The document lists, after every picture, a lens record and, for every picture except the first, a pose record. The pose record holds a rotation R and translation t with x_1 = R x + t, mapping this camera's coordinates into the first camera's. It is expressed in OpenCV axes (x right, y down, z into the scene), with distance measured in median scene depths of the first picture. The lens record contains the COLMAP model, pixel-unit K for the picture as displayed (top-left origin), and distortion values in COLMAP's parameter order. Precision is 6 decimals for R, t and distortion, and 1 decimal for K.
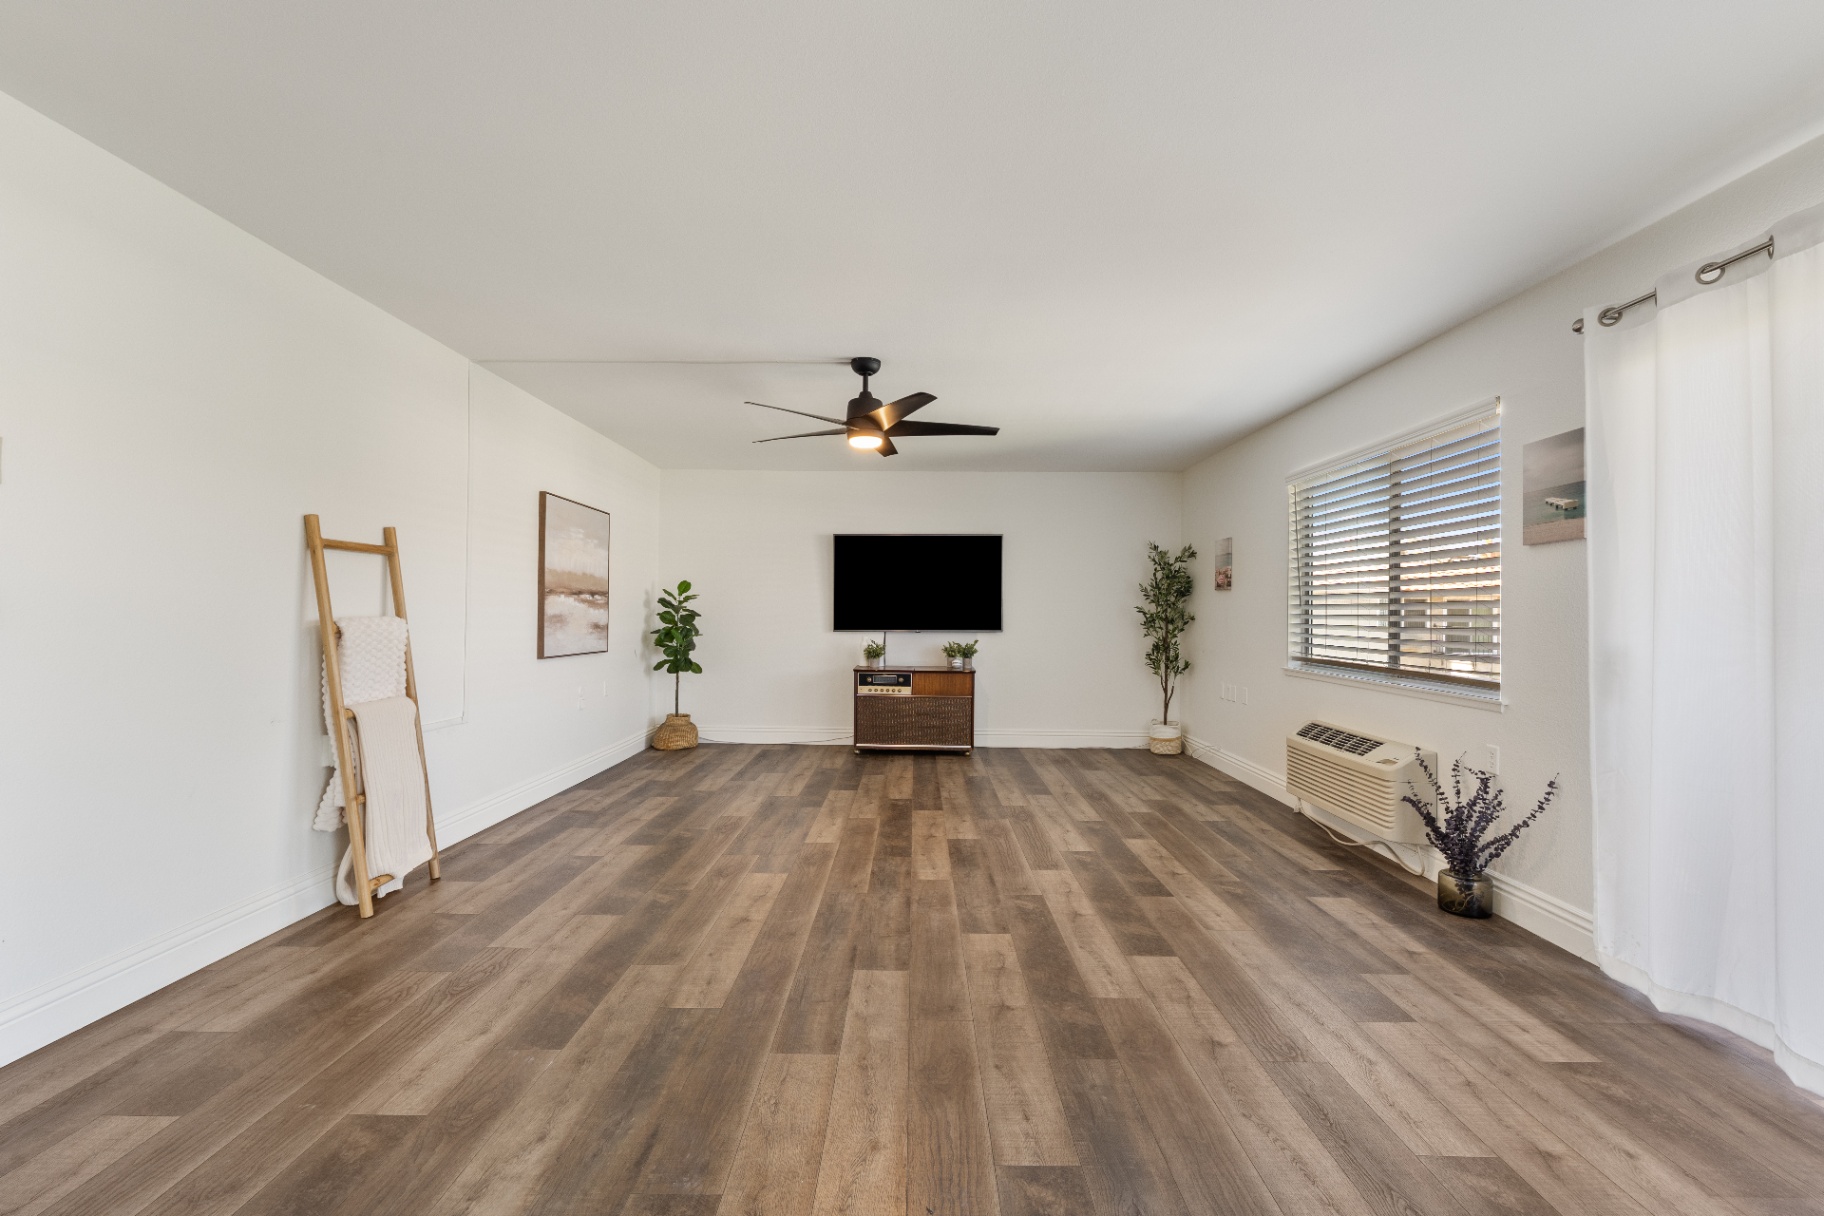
lens RADIAL K [[802.5, 0, 909.5], [0, 802.5, 610.2], [0, 0, 1]] dist [-0.003585, 0.000684]
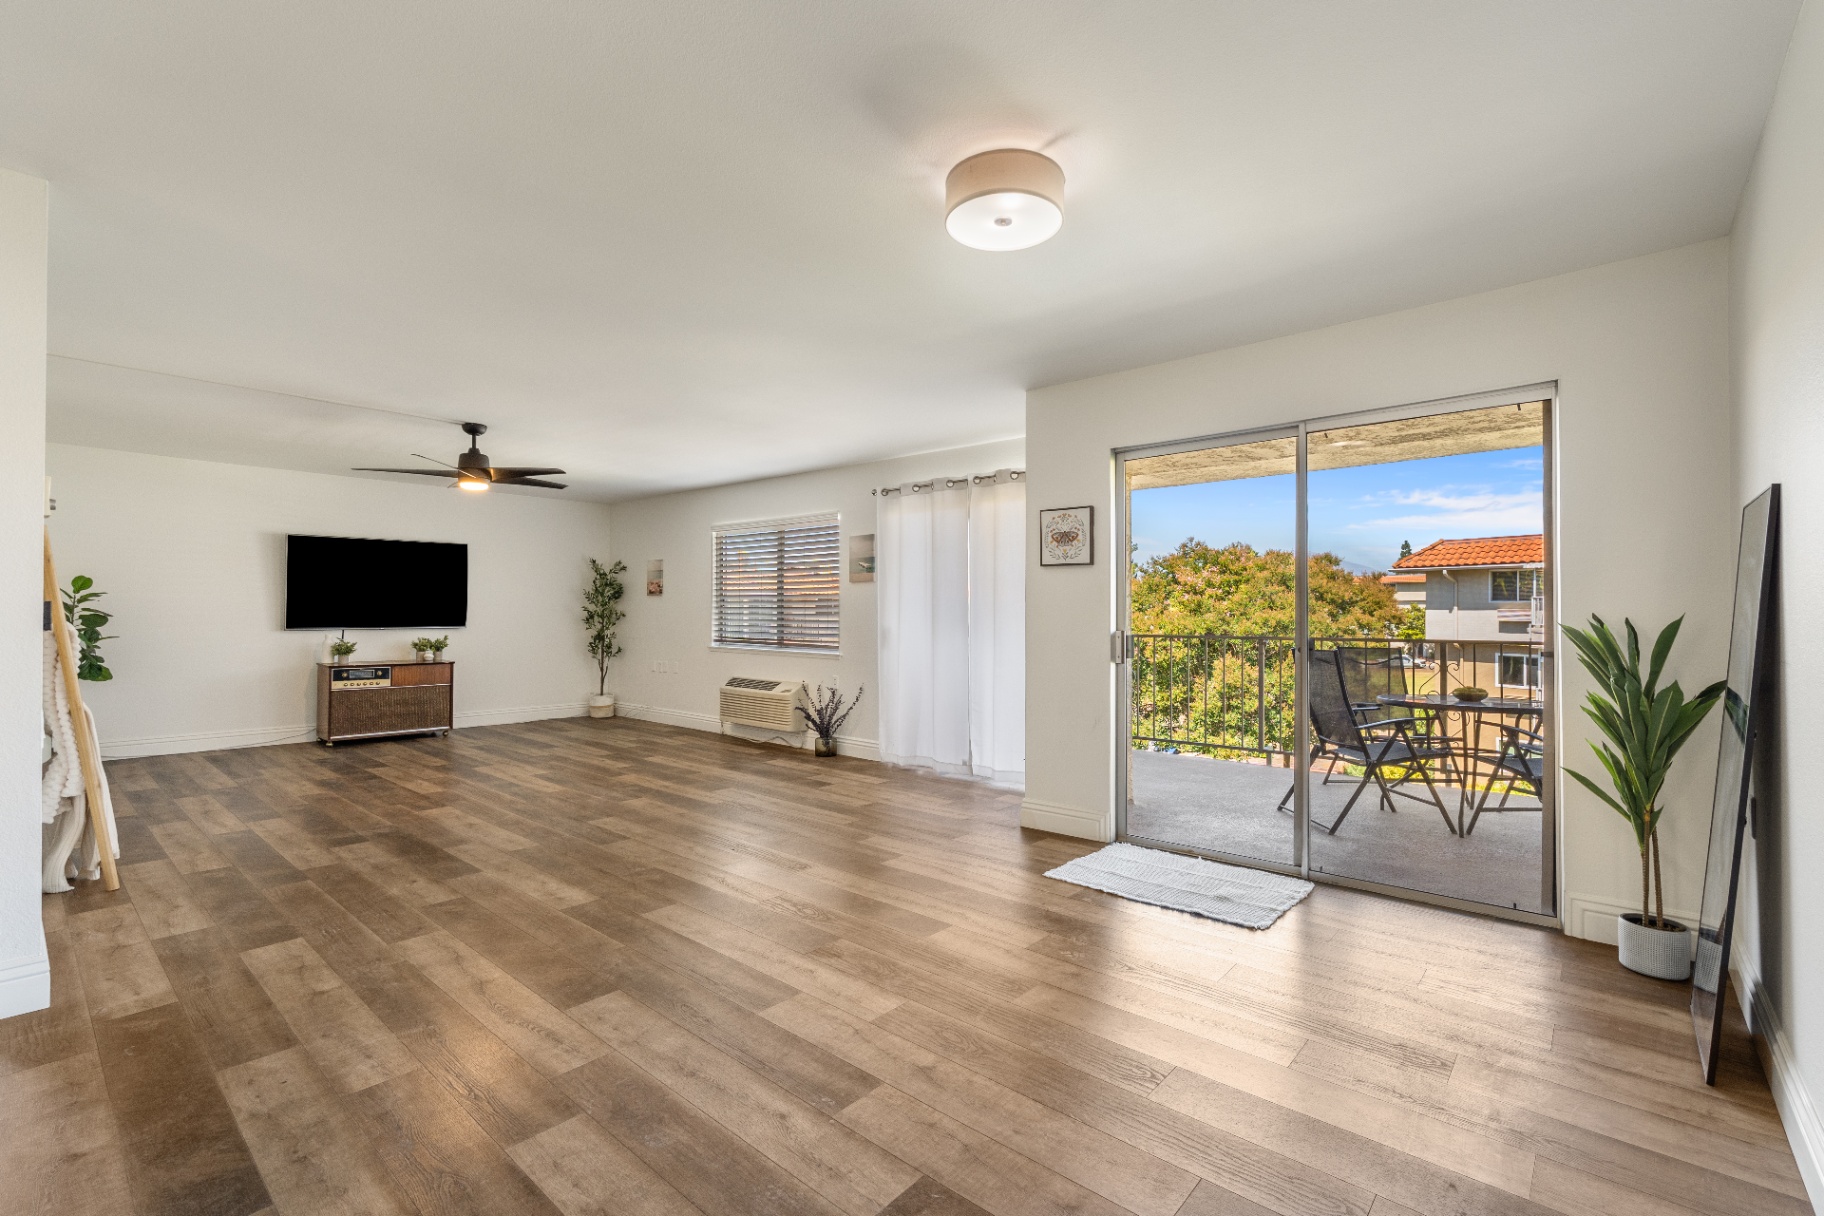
lens RADIAL K [[802.5, 0, 904.9], [0, 802.5, 608.7], [0, 0, 1]] dist [-0.003585, 0.000684]
pose [[0.660078, -0.001006, 0.751197, -0.653746], [-0.003198, 0.999986, 0.004149, -0.015051], [-0.751190, -0.005141, 0.660065, -0.470254]]
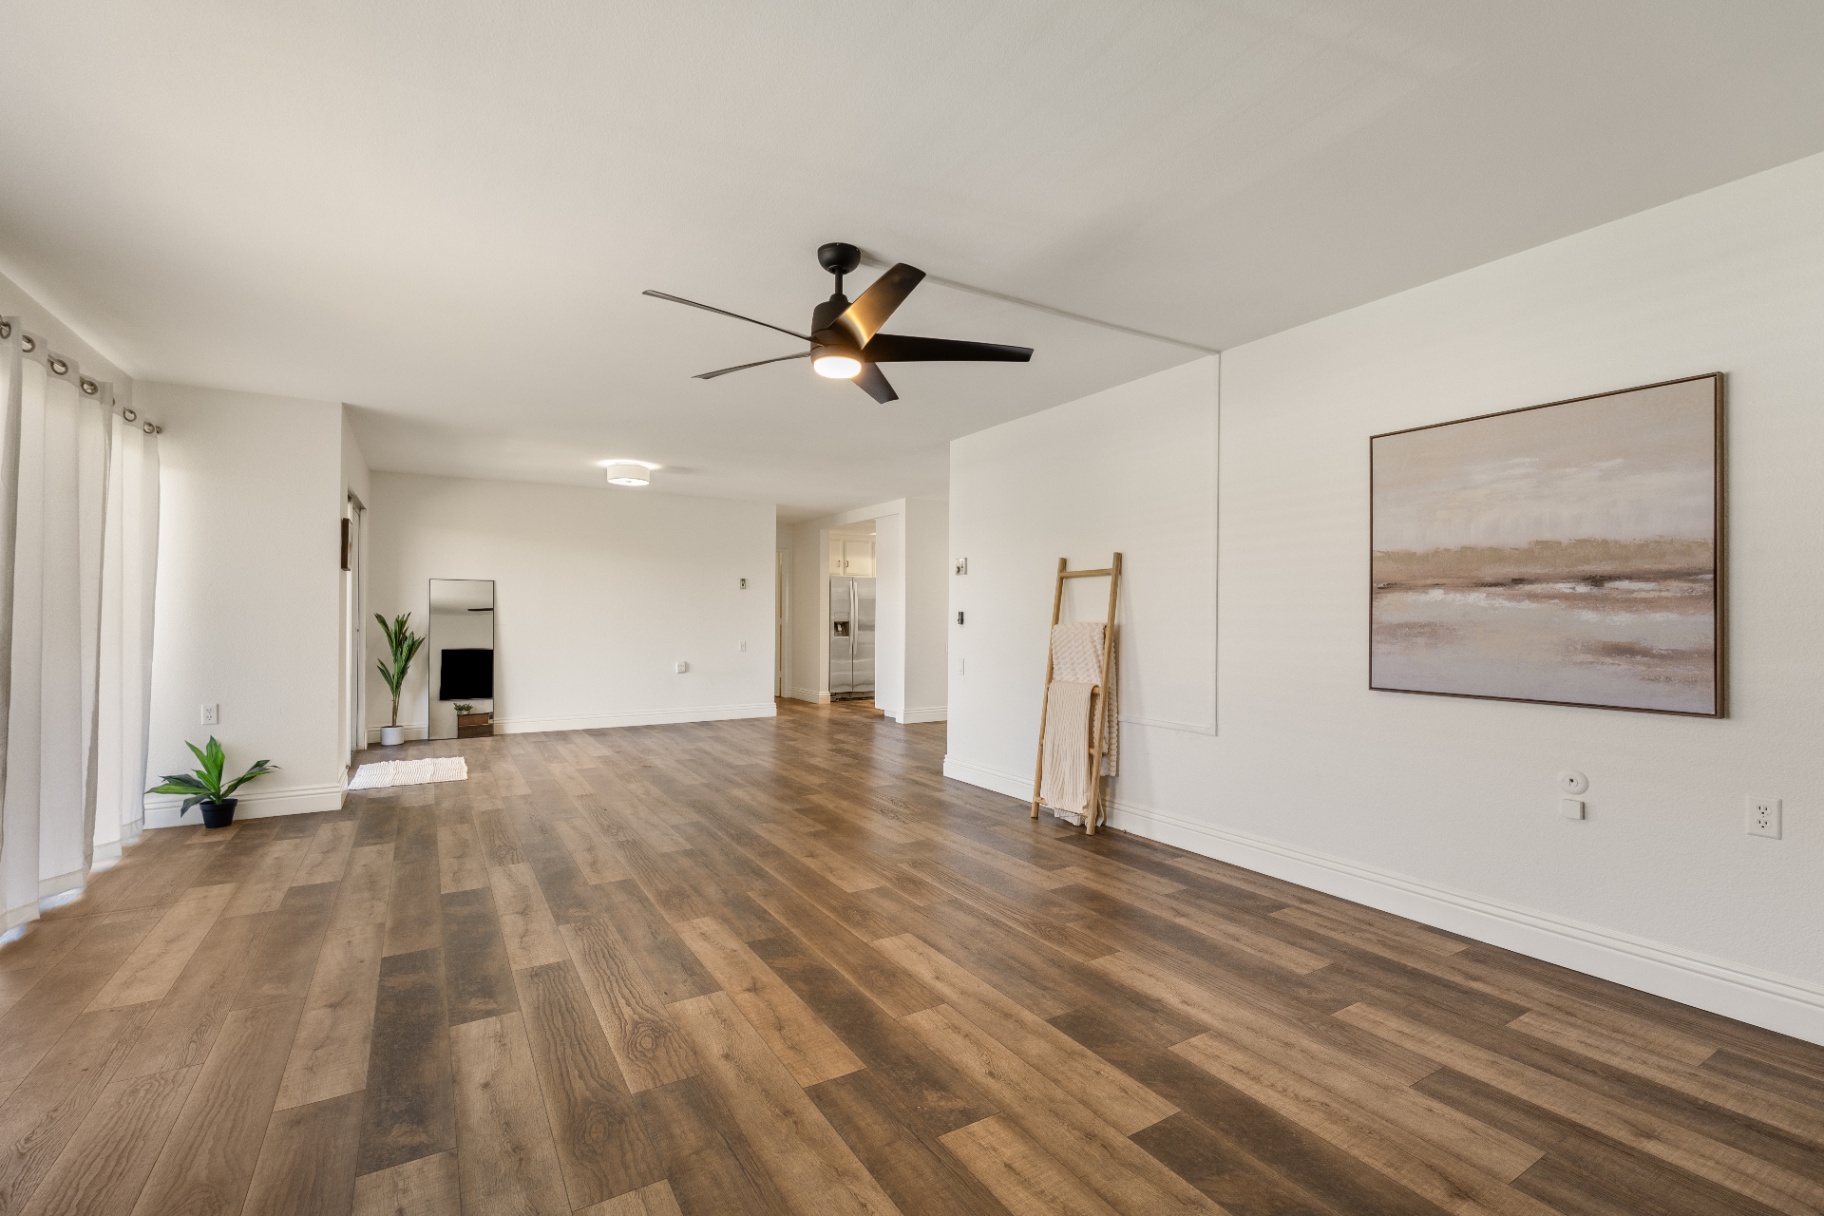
lens RADIAL K [[802.5, 0, 907.7], [0, 802.5, 618.7], [0, 0, 1]] dist [-0.003585, 0.000684]
pose [[-0.853383, -0.014413, -0.521085, 0.279111], [-0.009411, 0.999881, -0.012244, 0.018359], [0.521199, -0.005545, -0.853417, 1.810697]]
